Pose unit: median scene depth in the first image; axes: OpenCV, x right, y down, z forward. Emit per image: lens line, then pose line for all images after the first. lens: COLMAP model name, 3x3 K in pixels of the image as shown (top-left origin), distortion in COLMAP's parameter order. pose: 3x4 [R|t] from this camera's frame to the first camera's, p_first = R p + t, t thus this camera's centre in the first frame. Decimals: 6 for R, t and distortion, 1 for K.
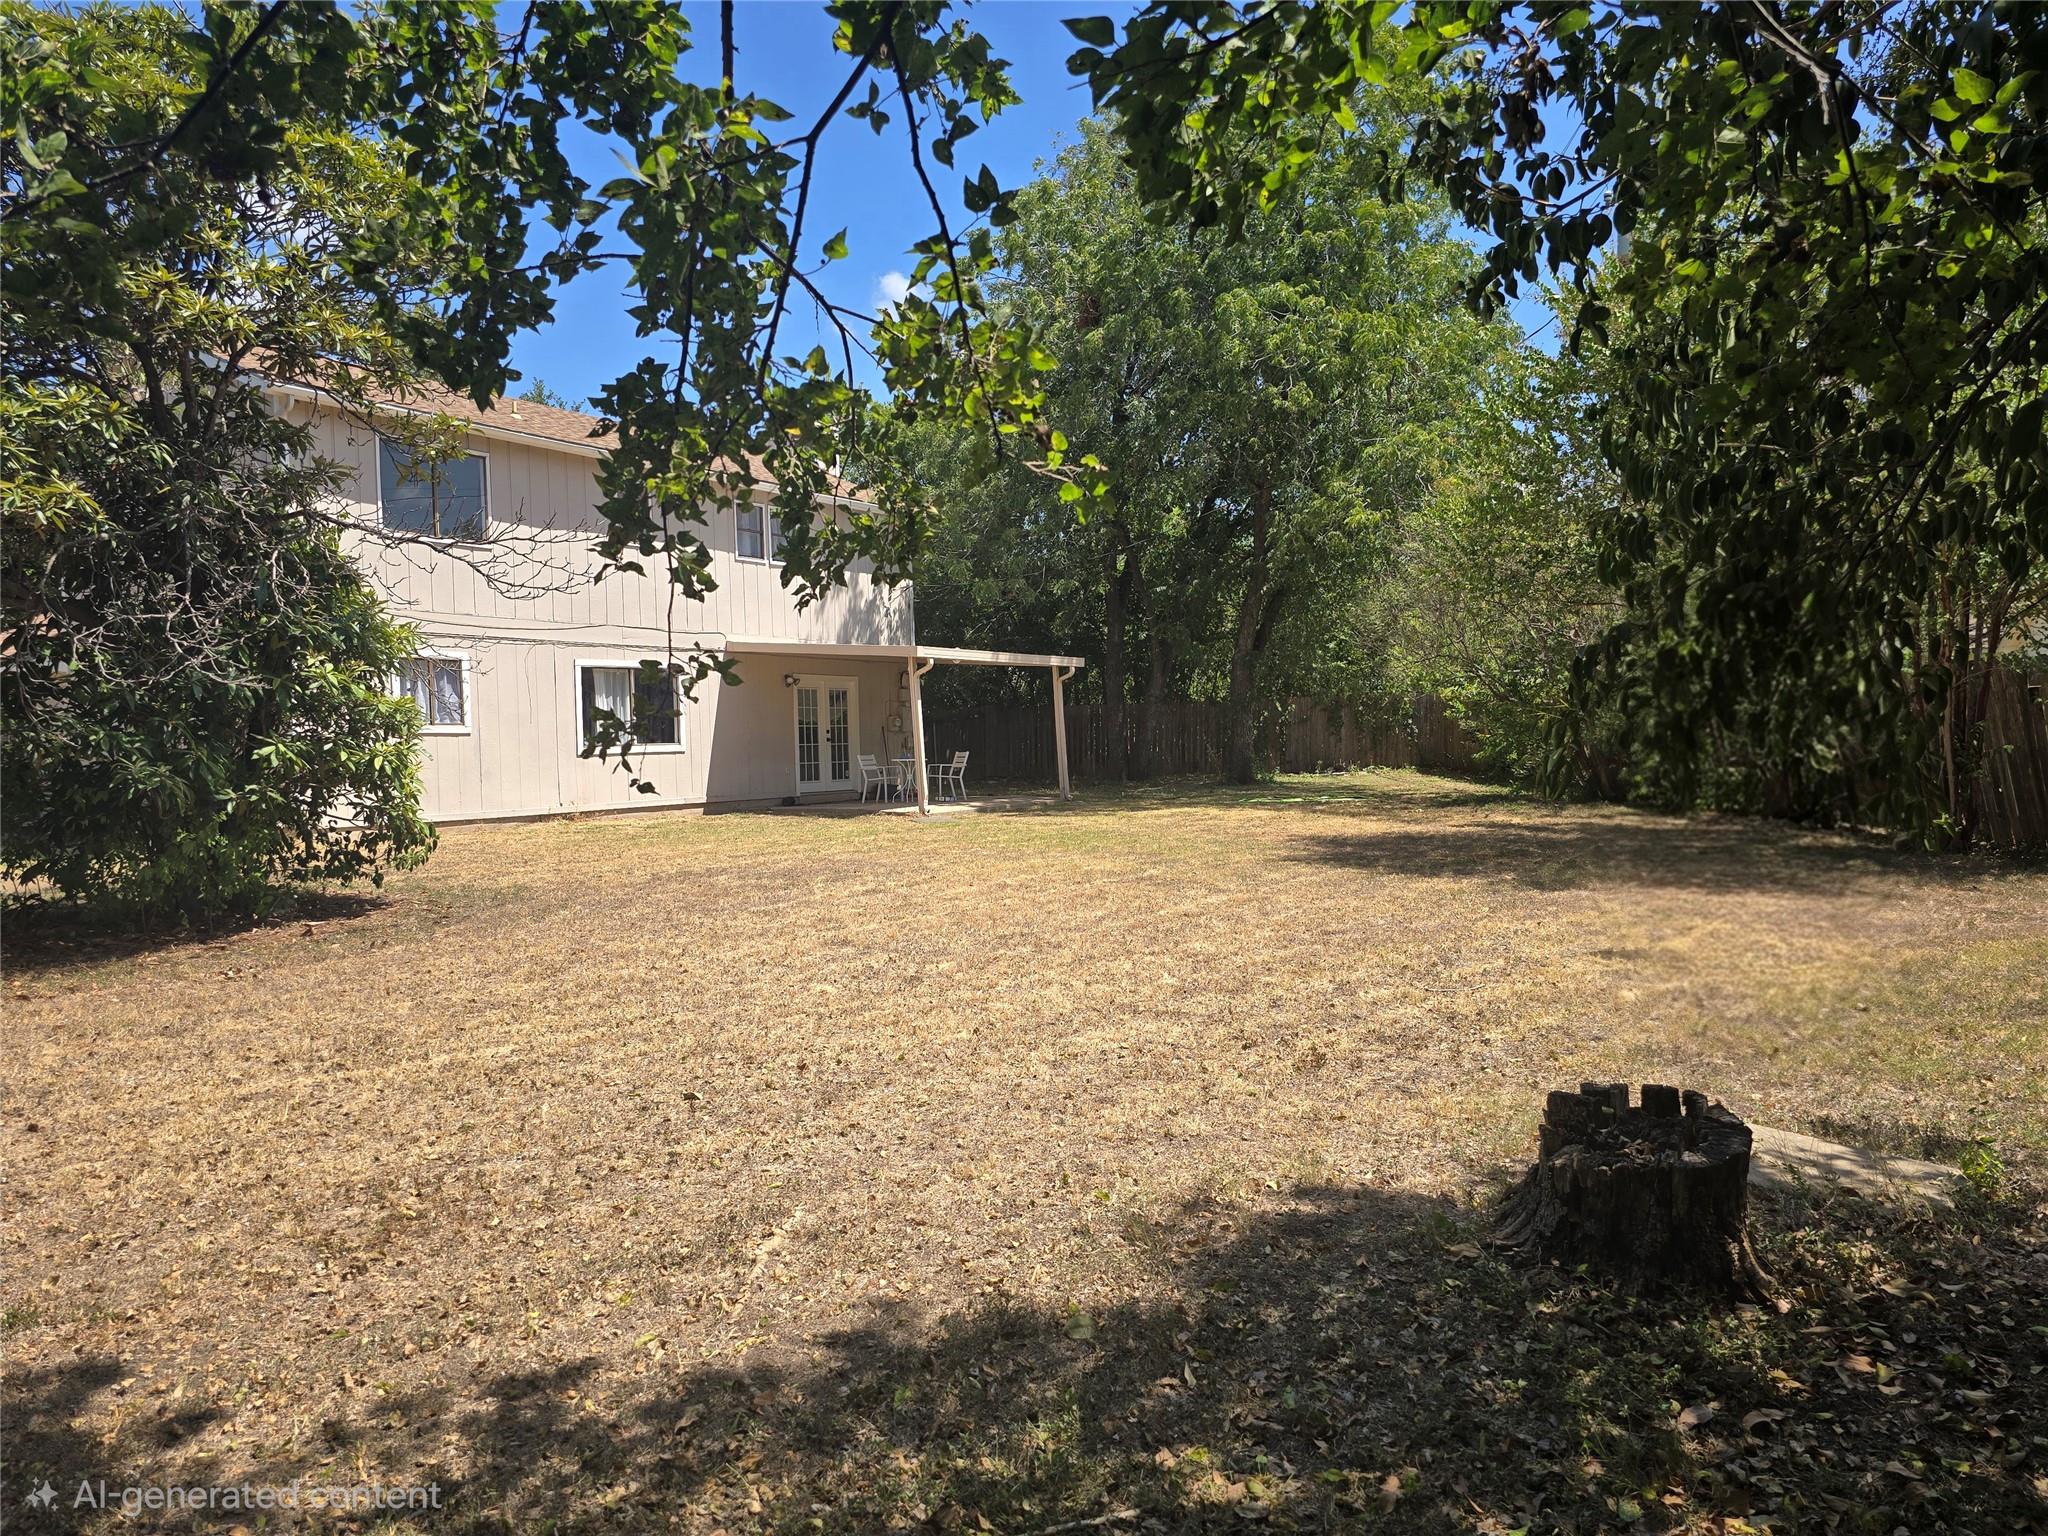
lens RADIAL K [[1444.5, 0, 1017.9], [0, 1444.5, 782.6], [0, 0, 1]] dist [0.133889, -0.123135]
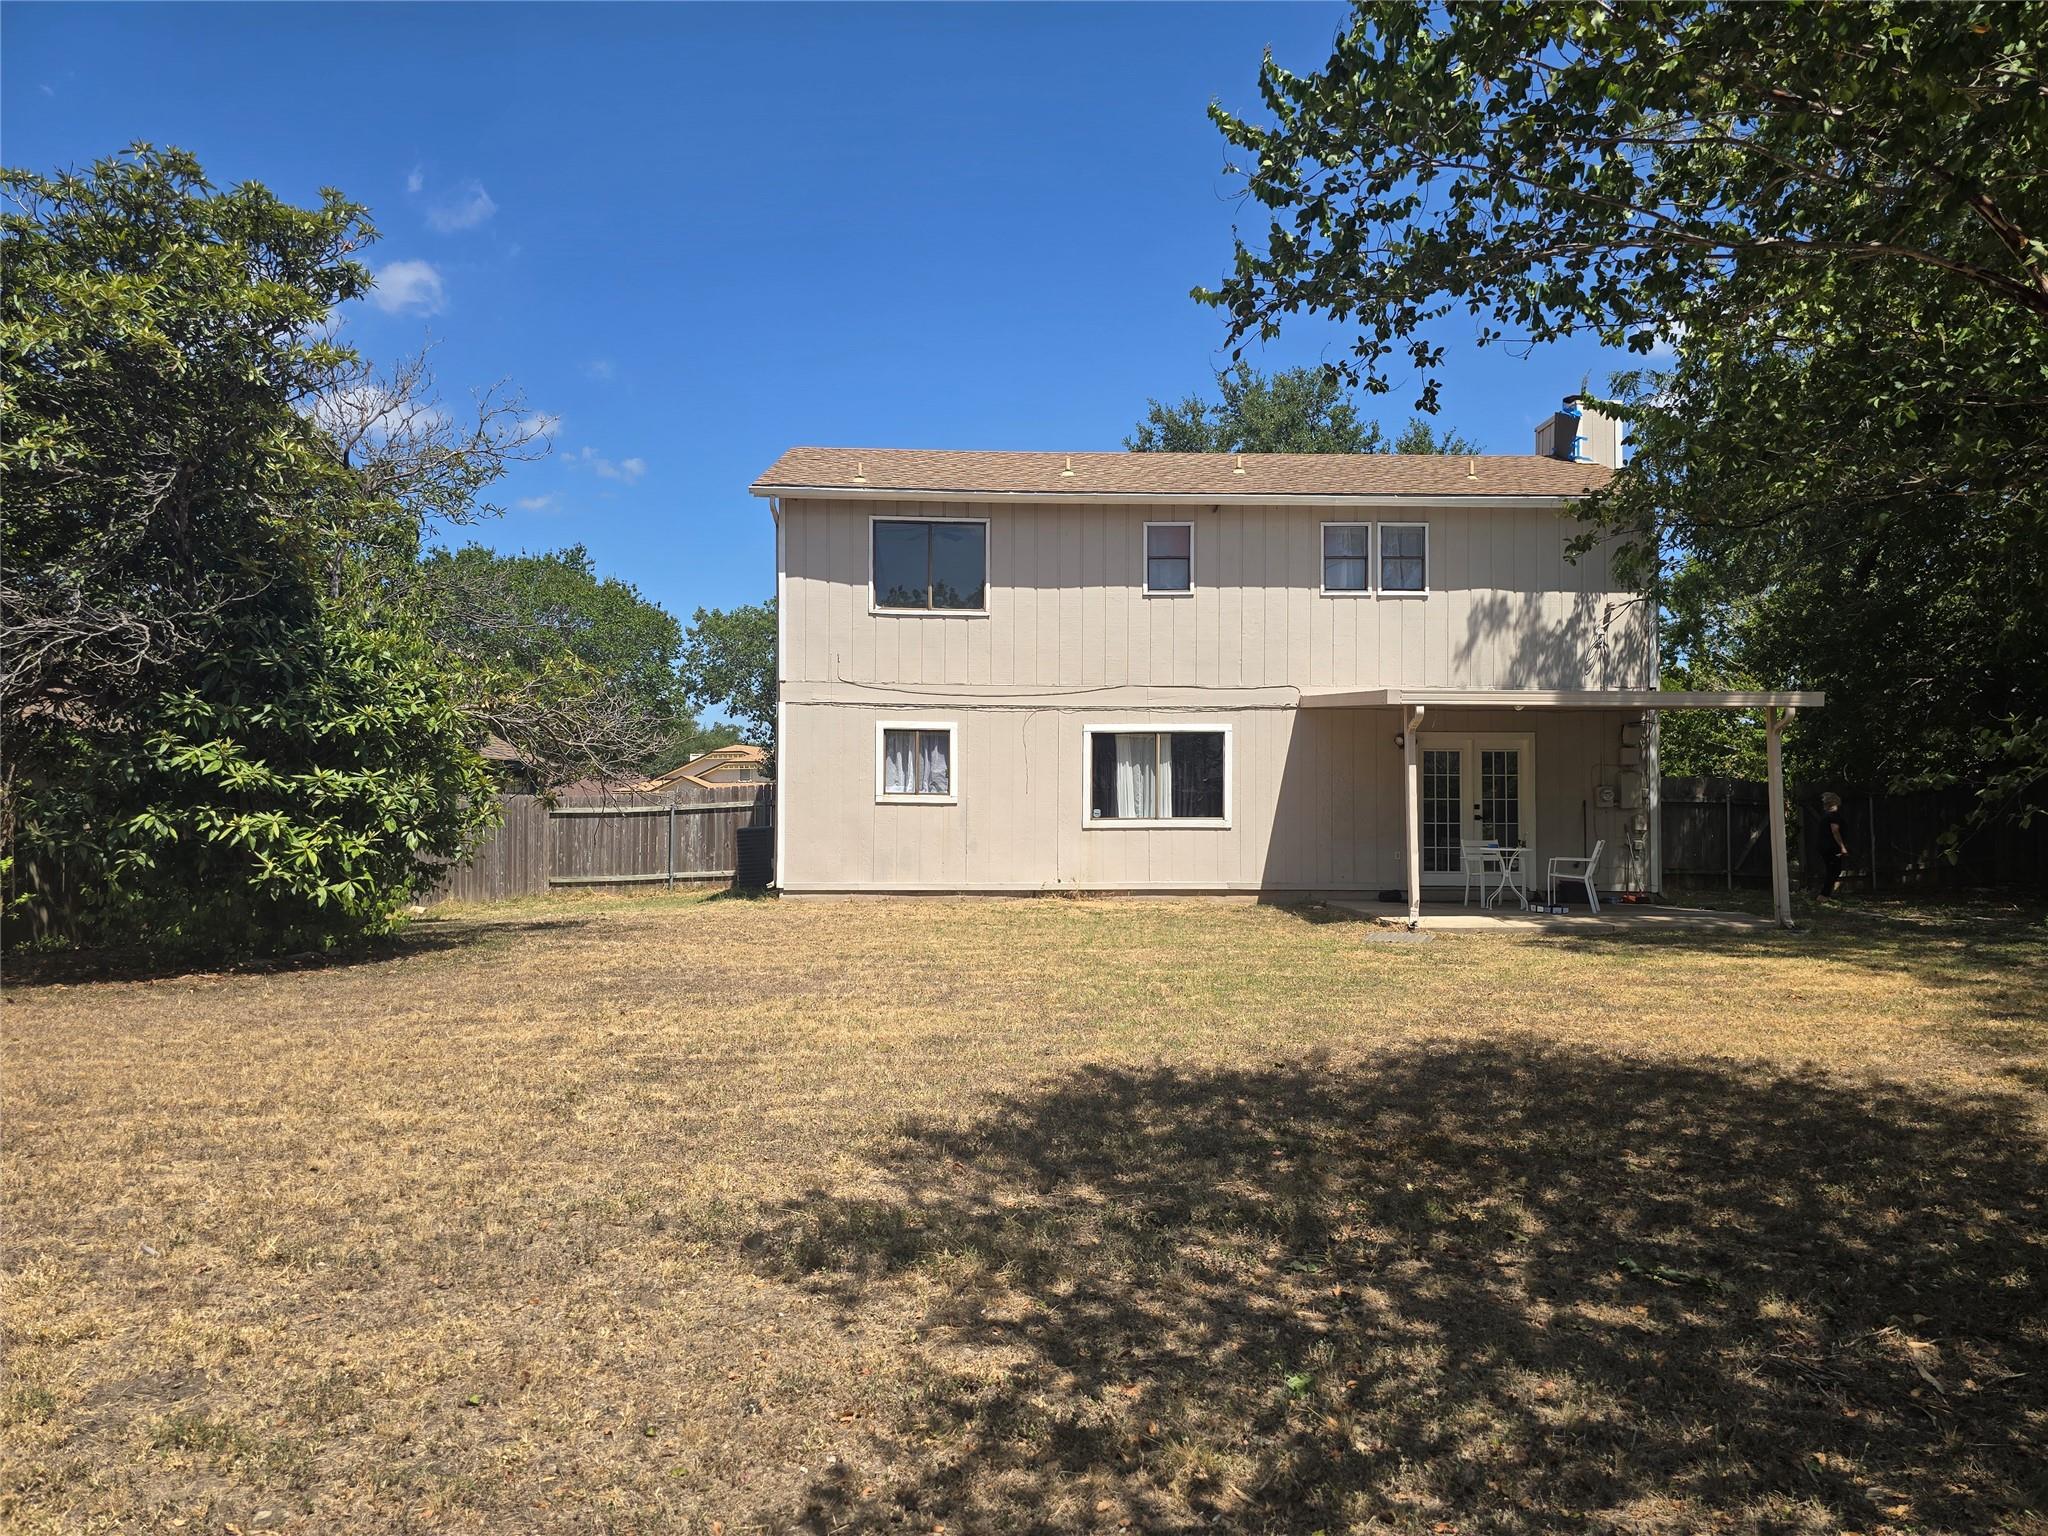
lens RADIAL K [[1444.5, 0, 1017.9], [0, 1444.5, 782.6], [0, 0, 1]] dist [0.133889, -0.123135]
pose [[0.549379, 0.007531, -0.835539, 0.411845], [-0.040341, 0.999032, -0.017521, -0.028226], [0.834599, 0.043332, 0.549152, 0.439442]]
